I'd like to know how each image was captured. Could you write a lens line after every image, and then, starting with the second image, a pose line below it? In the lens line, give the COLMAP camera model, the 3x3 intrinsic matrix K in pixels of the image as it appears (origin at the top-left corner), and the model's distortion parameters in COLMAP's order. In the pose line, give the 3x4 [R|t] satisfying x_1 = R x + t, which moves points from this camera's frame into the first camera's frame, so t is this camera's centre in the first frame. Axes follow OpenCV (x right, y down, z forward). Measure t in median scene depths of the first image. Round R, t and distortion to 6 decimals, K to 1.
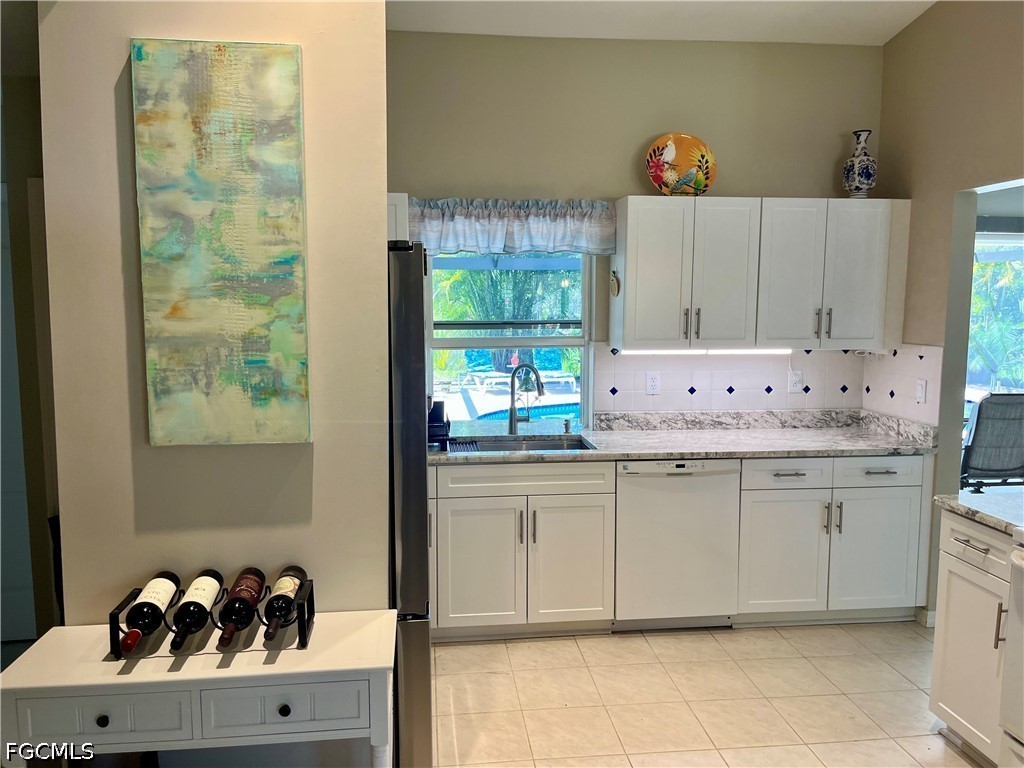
lens RADIAL K [[784.9, 0, 515.7], [0, 784.9, 380.3], [0, 0, 1]] dist [0.060826, -0.062076]
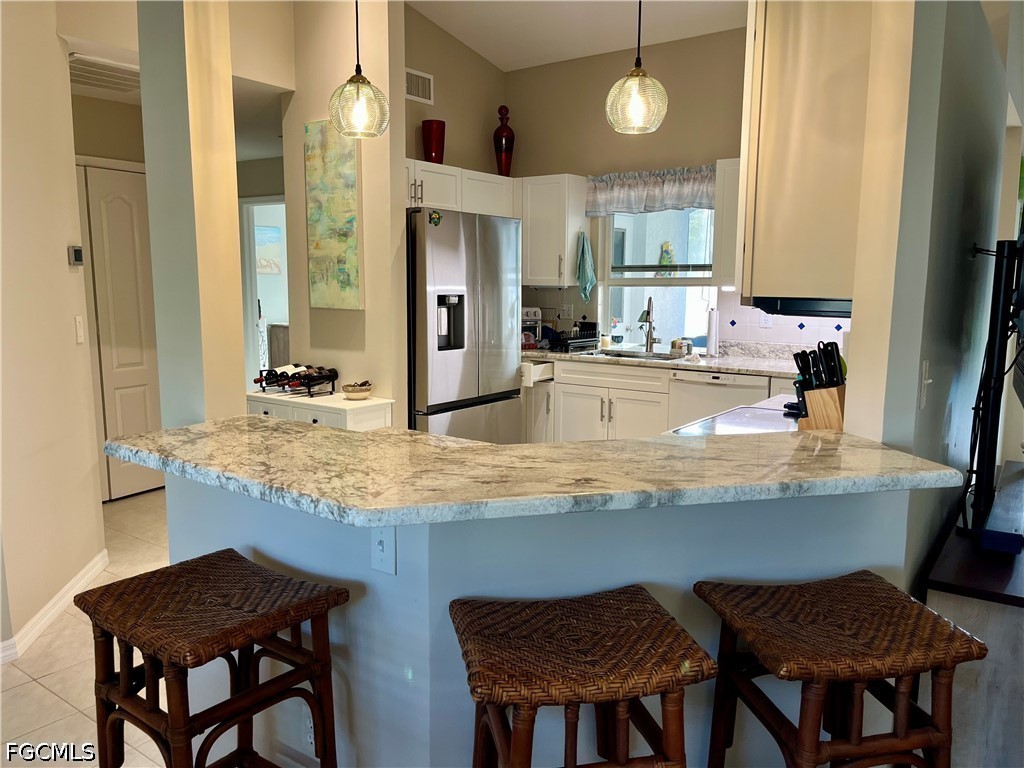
lens RADIAL K [[784.9, 0, 514.1], [0, 784.9, 384.3], [0, 0, 1]] dist [0.060826, -0.062076]
pose [[0.731370, 0.096251, -0.675155, 1.440254], [-0.074778, 0.995339, 0.060893, 0.118814], [0.677869, 0.005951, 0.735158, -0.231334]]
